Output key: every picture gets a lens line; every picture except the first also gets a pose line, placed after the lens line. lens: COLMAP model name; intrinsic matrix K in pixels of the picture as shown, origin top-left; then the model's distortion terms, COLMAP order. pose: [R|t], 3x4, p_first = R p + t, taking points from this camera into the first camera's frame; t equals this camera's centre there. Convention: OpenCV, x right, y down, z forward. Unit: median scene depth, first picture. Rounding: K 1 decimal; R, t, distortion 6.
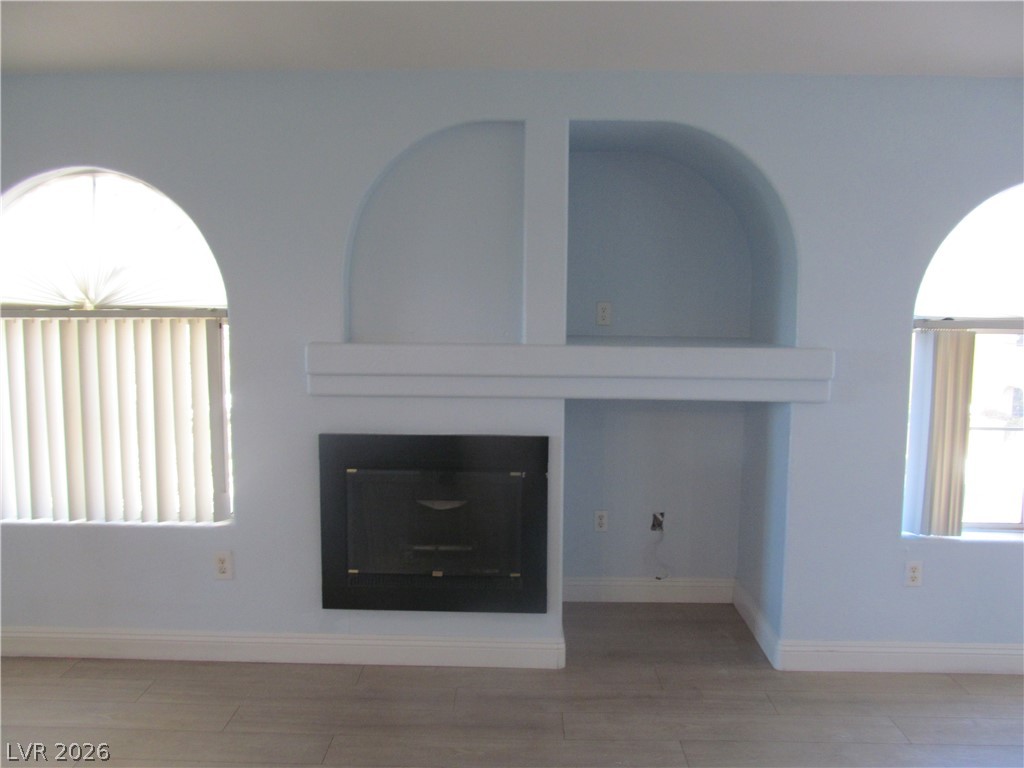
lens RADIAL K [[841.9, 0, 513.0], [0, 841.9, 386.9], [0, 0, 1]] dist [-0.050928, 0.011834]
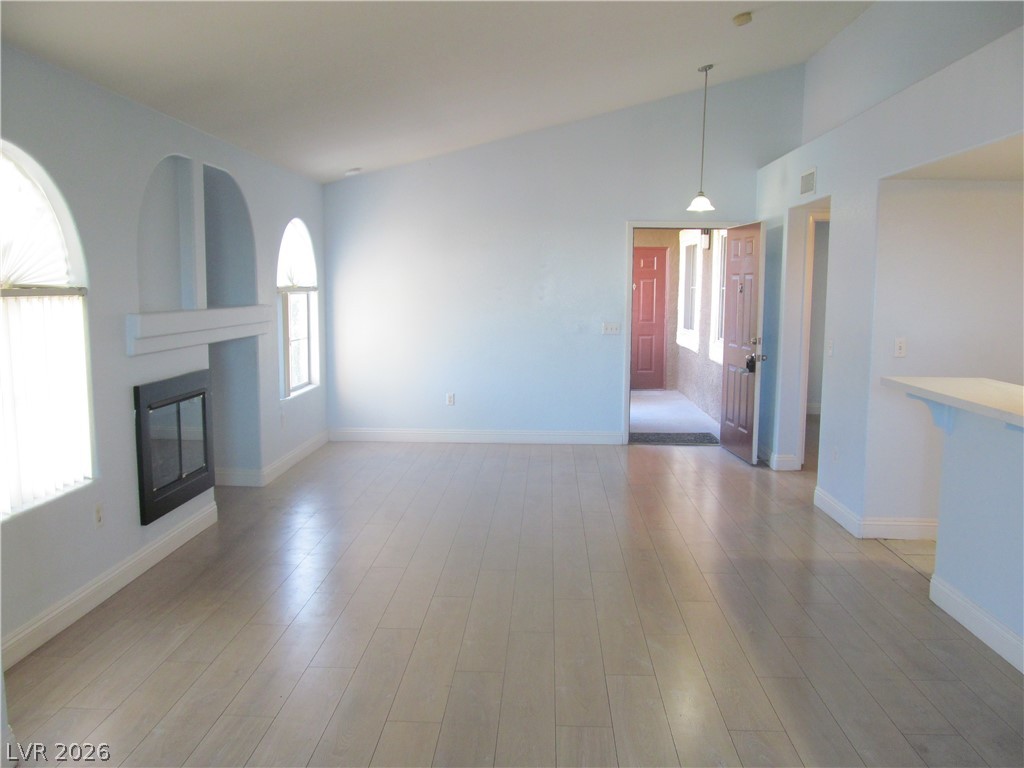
lens RADIAL K [[841.9, 0, 513.0], [0, 841.9, 385.5], [0, 0, 1]] dist [-0.050928, 0.011834]
pose [[0.011013, -0.125360, 0.992050, -1.471687], [0.087933, 0.988388, 0.123921, -0.050438], [-0.996066, 0.085869, 0.021908, 0.411653]]
